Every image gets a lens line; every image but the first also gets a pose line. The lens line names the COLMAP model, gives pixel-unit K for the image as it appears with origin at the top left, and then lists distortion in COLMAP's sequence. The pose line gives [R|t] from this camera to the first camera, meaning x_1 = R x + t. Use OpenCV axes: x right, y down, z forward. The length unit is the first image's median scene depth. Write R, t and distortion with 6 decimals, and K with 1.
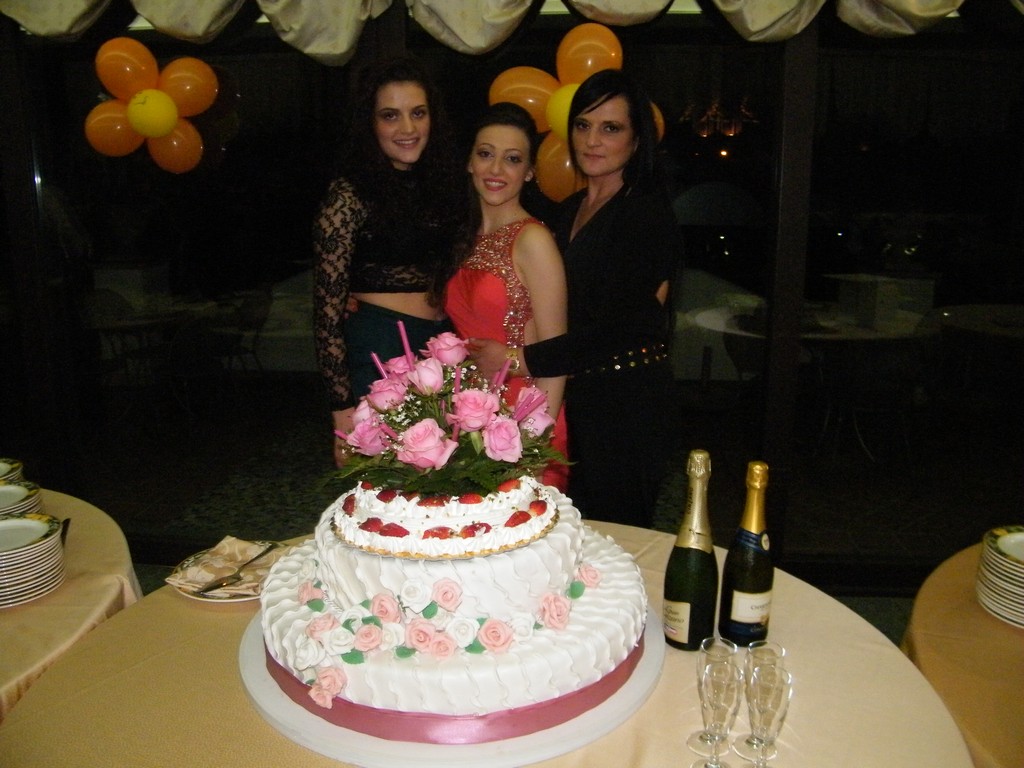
lens RADIAL K [[853.2, 0, 507.2], [0, 853.2, 380.3], [0, 0, 1]] dist [-0.186011, 0.146815]
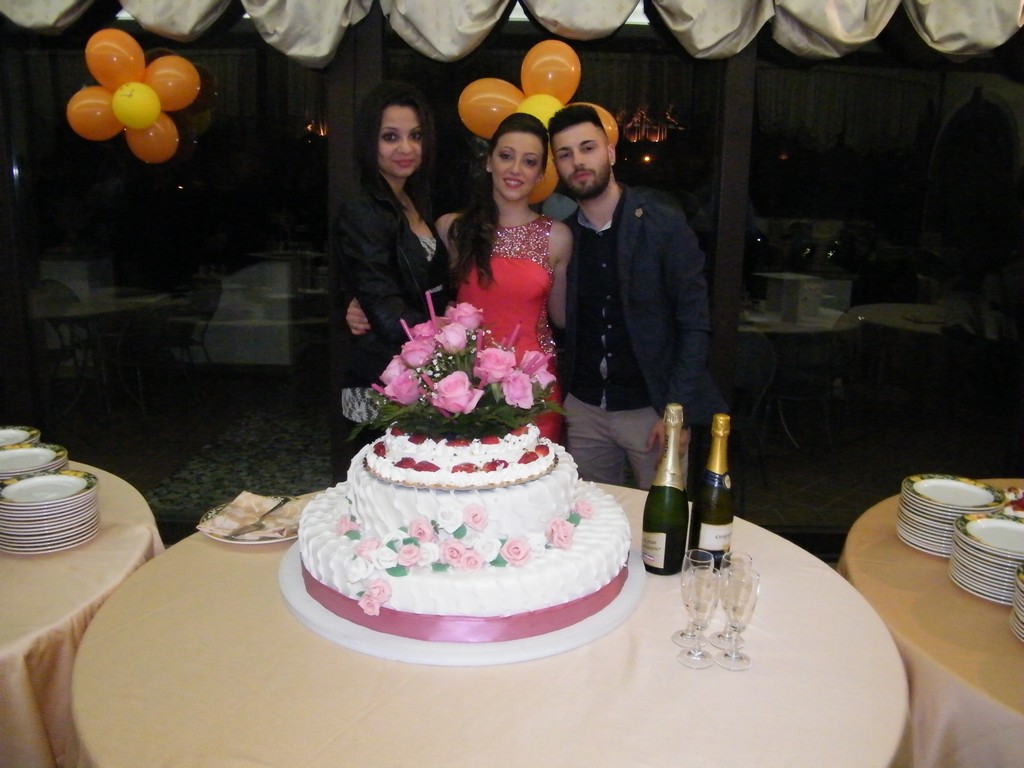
lens RADIAL K [[853.2, 0, 507.8], [0, 853.2, 377.1], [0, 0, 1]] dist [-0.186011, 0.146815]
pose [[0.995843, 0.003818, 0.091005, -0.121432], [-0.003273, 0.999976, -0.006136, 0.055337], [-0.091026, 0.005812, 0.995832, -0.183059]]
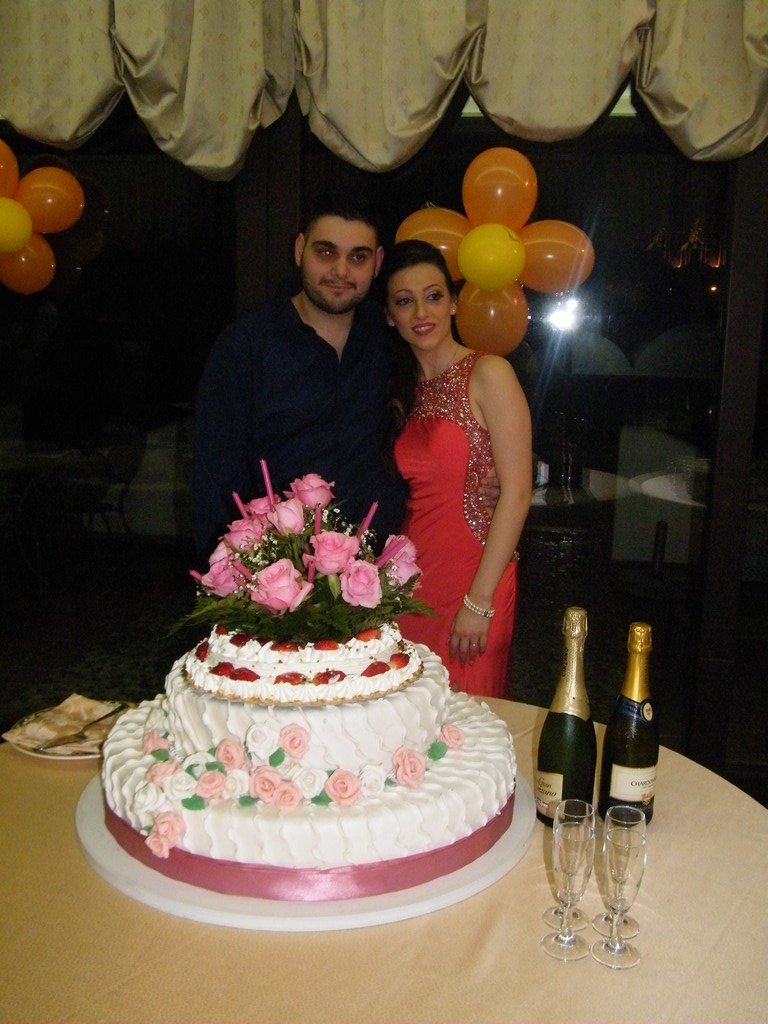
lens RADIAL K [[1045.9, 0, 390.3], [0, 1045.9, 516.4], [0, 0, 1]] dist [-0.048947, 0.000000]
pose [[0.998508, 0.032038, -0.044218, 0.073424], [-0.033932, 0.998509, -0.042769, 0.039555], [0.042782, 0.044205, 0.998106, -0.177198]]
